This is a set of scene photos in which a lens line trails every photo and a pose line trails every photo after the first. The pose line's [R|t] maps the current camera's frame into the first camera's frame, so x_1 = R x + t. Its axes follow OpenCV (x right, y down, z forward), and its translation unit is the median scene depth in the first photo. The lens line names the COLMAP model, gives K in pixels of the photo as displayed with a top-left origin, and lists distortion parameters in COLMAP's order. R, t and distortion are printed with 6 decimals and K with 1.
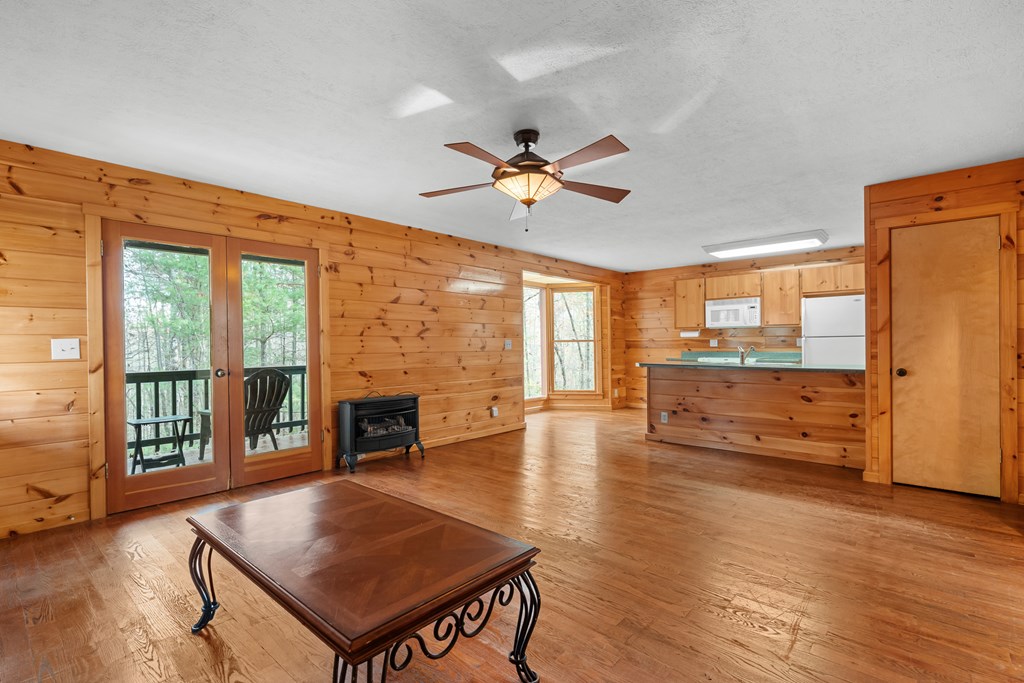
lens RADIAL K [[474.9, 0, 511.6], [0, 474.9, 348.3], [0, 0, 1]] dist [-0.003049, -0.000334]
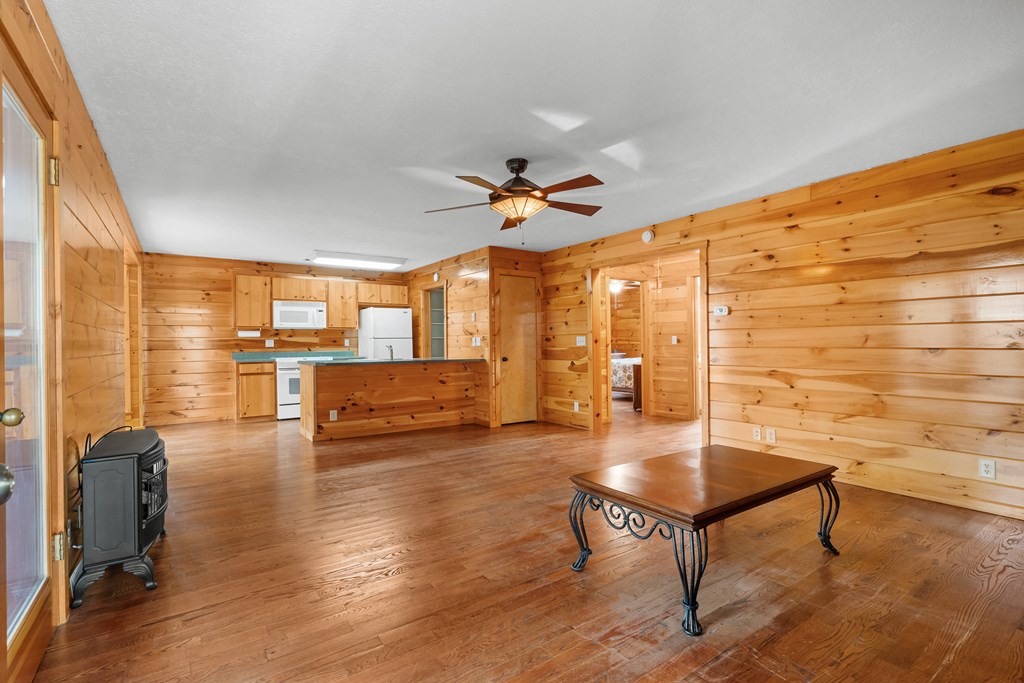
lens RADIAL K [[474.9, 0, 513.3], [0, 474.9, 341.0], [0, 0, 1]] dist [-0.003049, -0.000334]
pose [[0.234440, 0.008401, 0.972094, -0.464597], [0.013617, 0.999836, -0.011925, 0.003041], [-0.972035, 0.016033, 0.234287, 0.309468]]
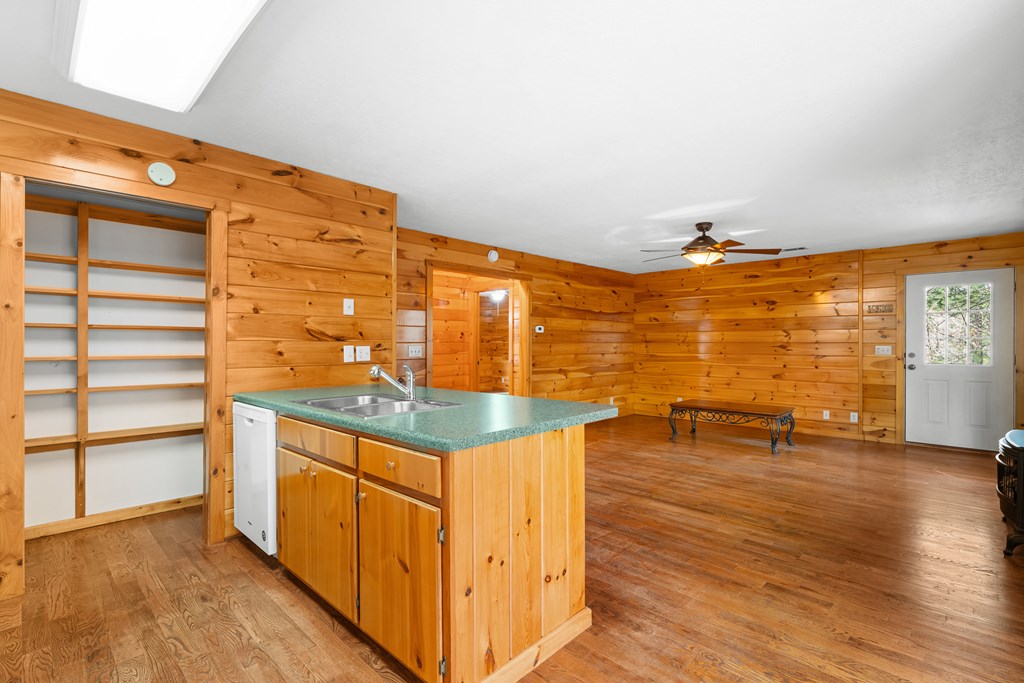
lens RADIAL K [[474.9, 0, 514.2], [0, 474.9, 340.1], [0, 0, 1]] dist [-0.003049, -0.000334]
pose [[-0.999092, 0.008569, 0.041736, 0.261795], [0.008533, 0.999963, -0.001042, -0.021125], [-0.041743, -0.000685, -0.999128, 1.117858]]
